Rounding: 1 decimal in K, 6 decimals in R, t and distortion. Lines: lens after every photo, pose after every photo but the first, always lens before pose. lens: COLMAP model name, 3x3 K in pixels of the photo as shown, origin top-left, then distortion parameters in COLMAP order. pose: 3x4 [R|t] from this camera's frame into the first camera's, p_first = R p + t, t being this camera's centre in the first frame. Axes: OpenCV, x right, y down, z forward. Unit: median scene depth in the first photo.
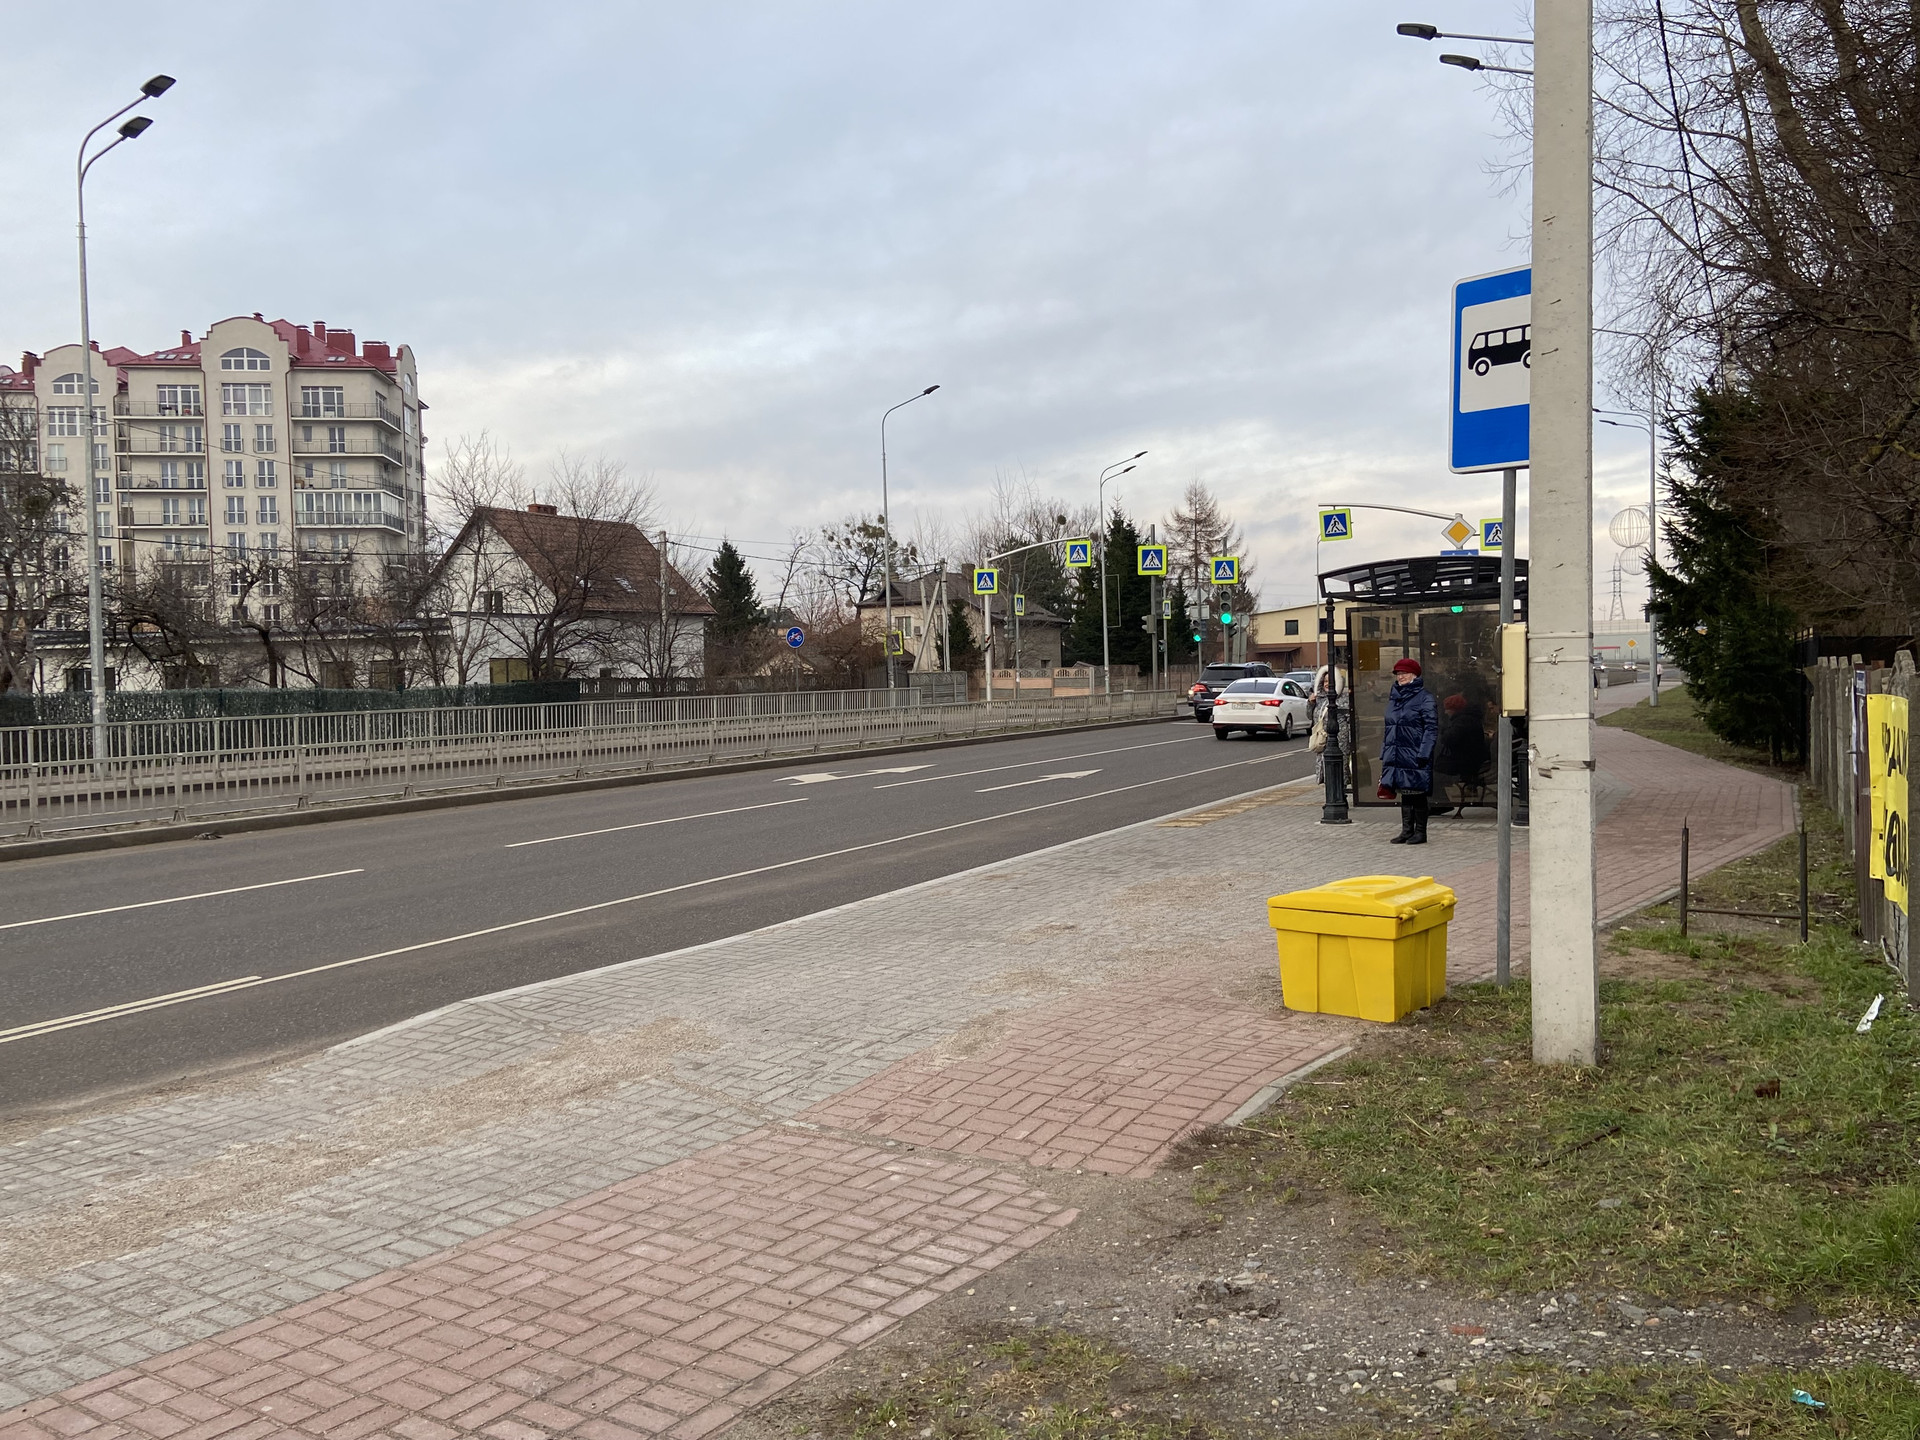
lens RADIAL K [[1573.7, 0, 968.7], [0, 1573.7, 725.3], [0, 0, 1]] dist [0.109488, -0.118278]
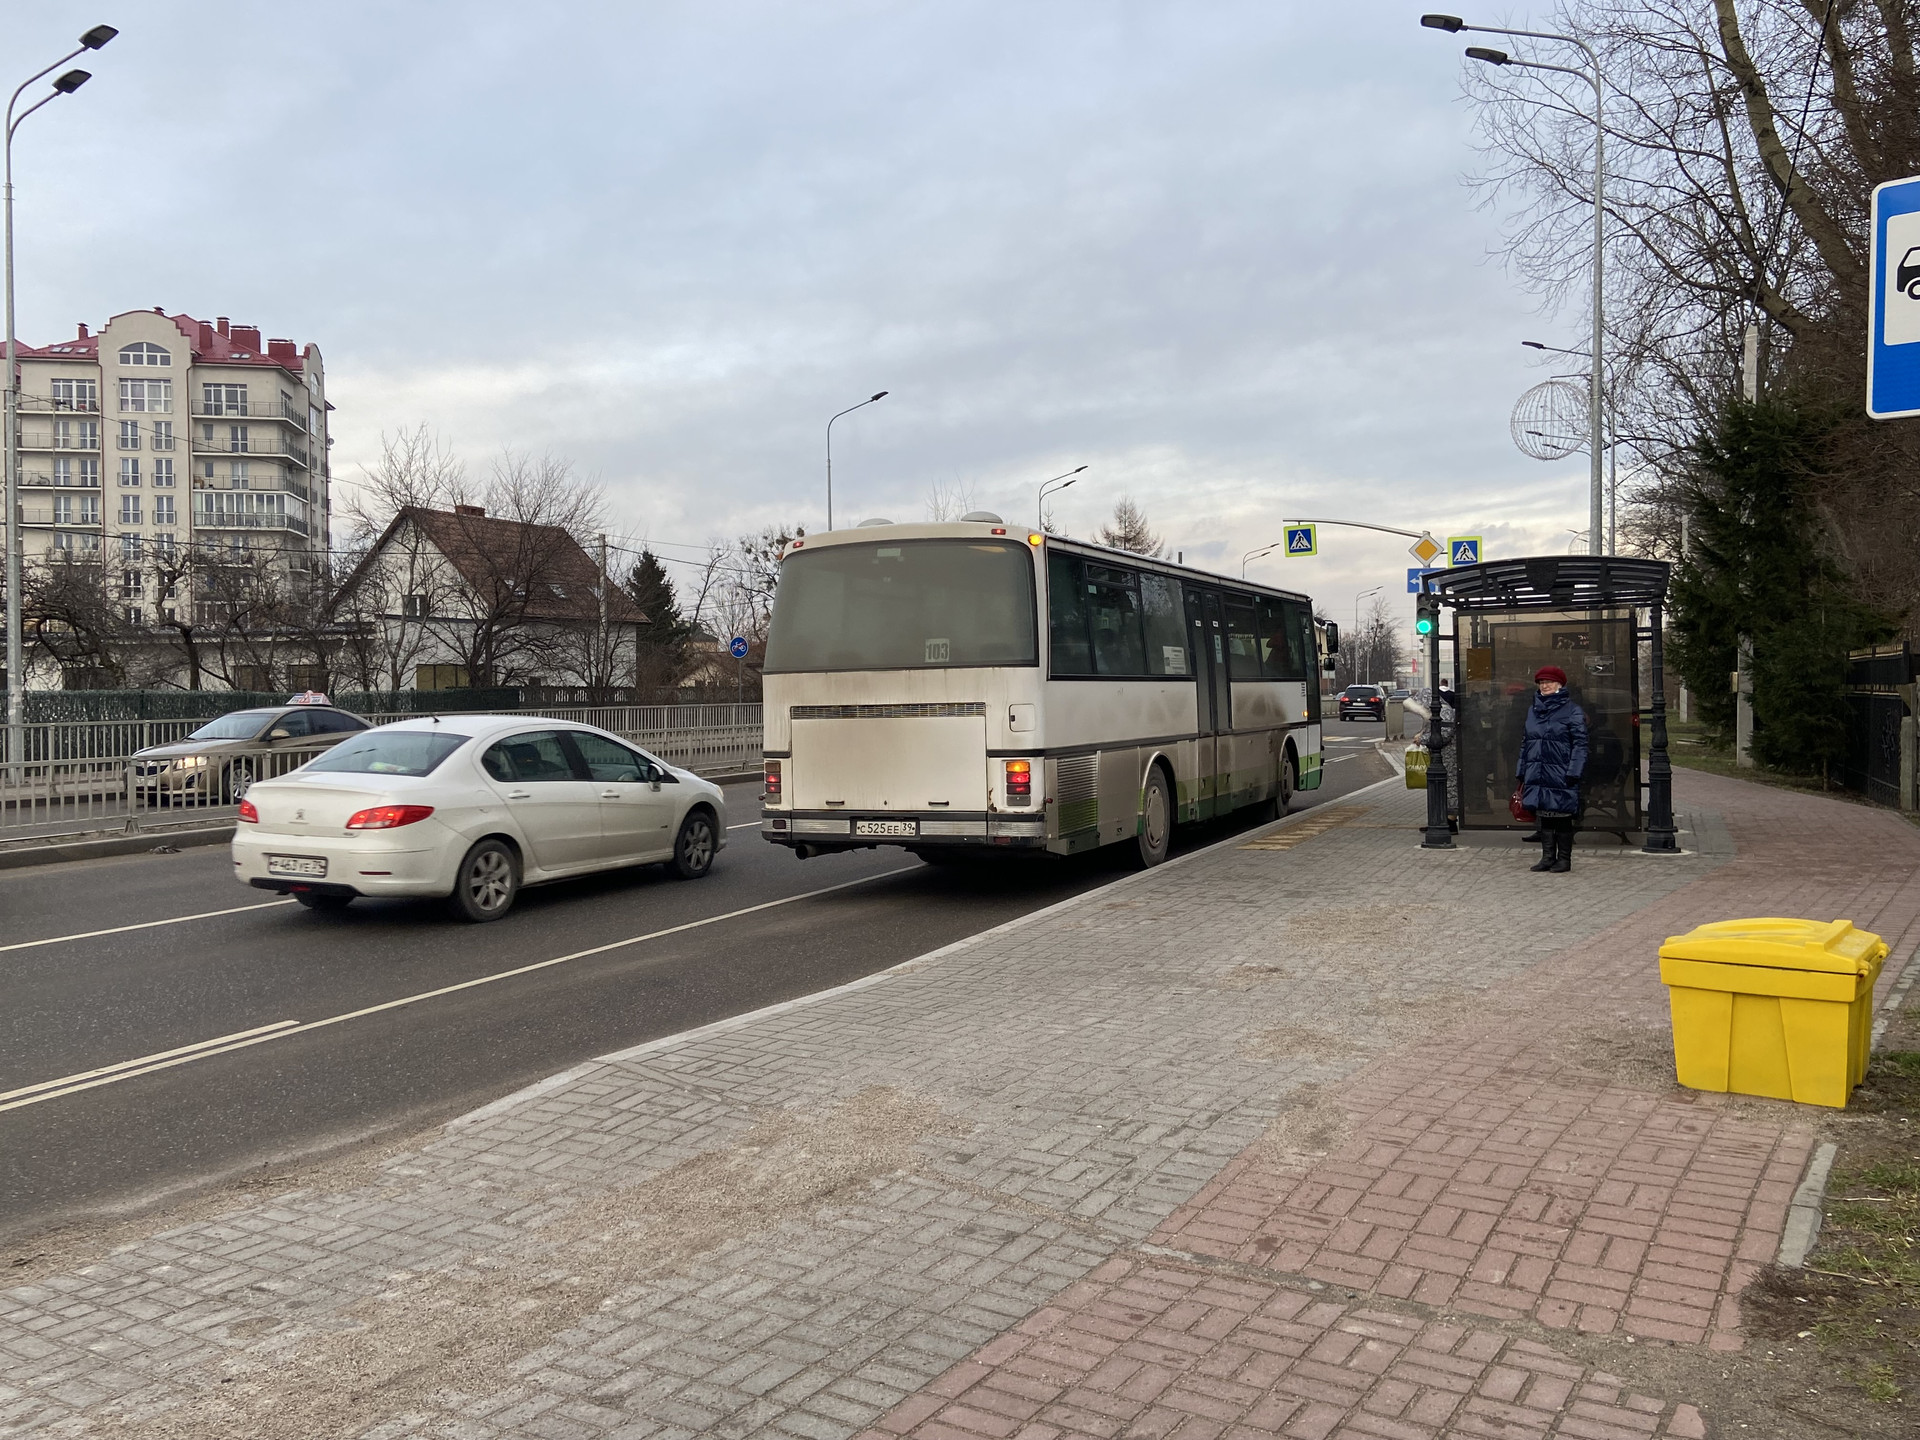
lens RADIAL K [[1573.7, 0, 943.0], [0, 1573.7, 714.4], [0, 0, 1]] dist [0.109488, -0.118278]
pose [[0.998766, 0.013625, 0.047761, -0.209654], [-0.012734, 0.999740, -0.018906, 0.013102], [-0.048006, 0.018274, 0.998680, 0.214651]]
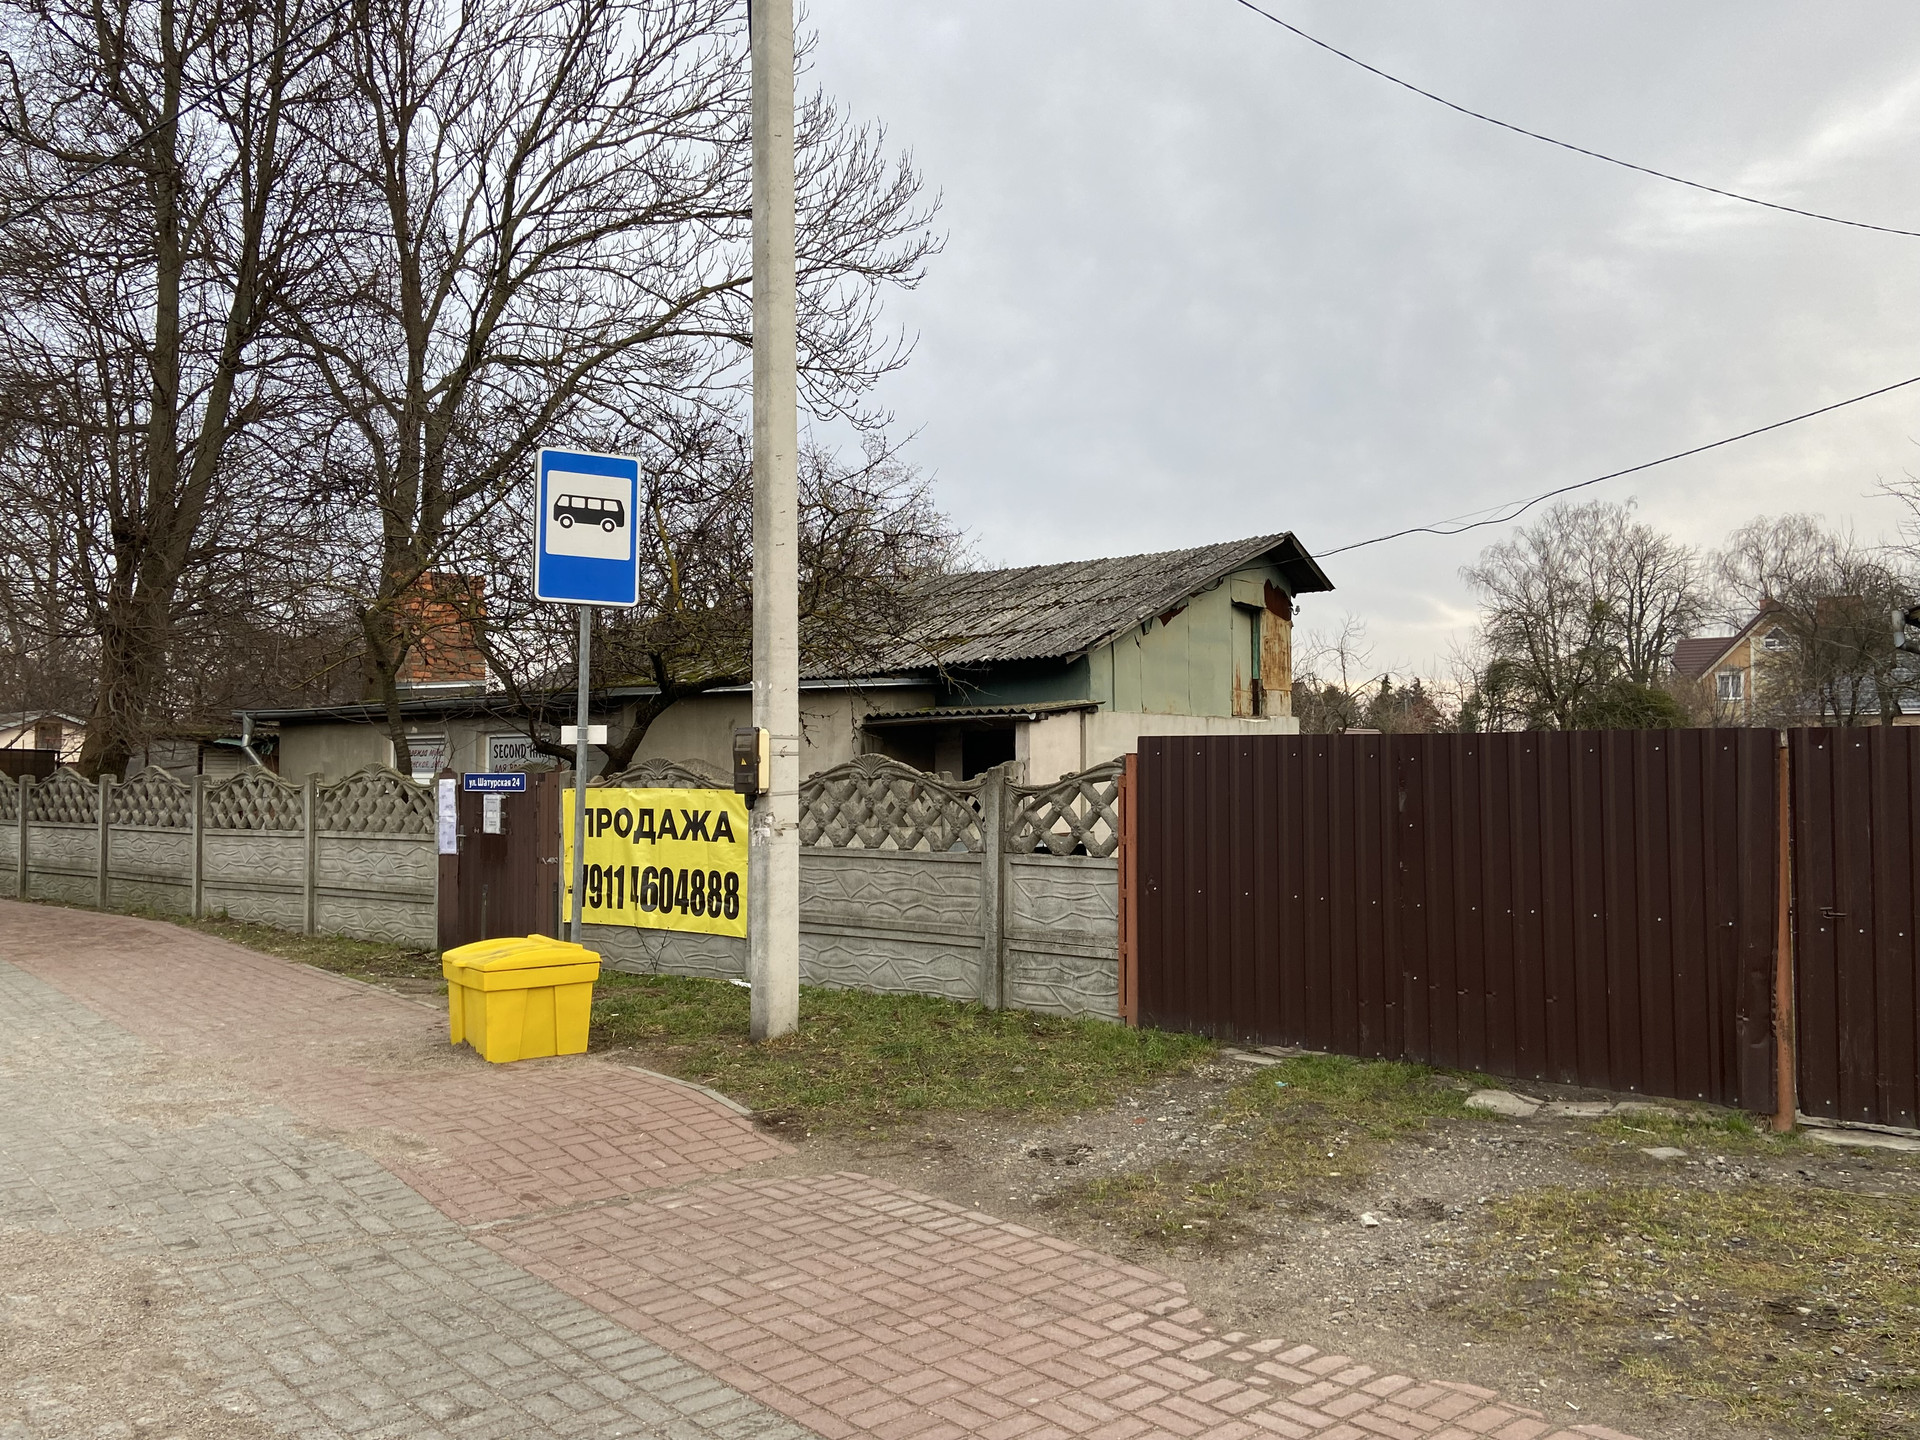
lens RADIAL K [[1573.7, 0, 956.4], [0, 1573.7, 717.1], [0, 0, 1]] dist [0.109488, -0.118278]
pose [[0.230064, 0.059413, 0.971360, -0.816278], [0.029317, 0.997258, -0.067941, 0.023130], [-0.972734, 0.044109, 0.227692, 0.427641]]
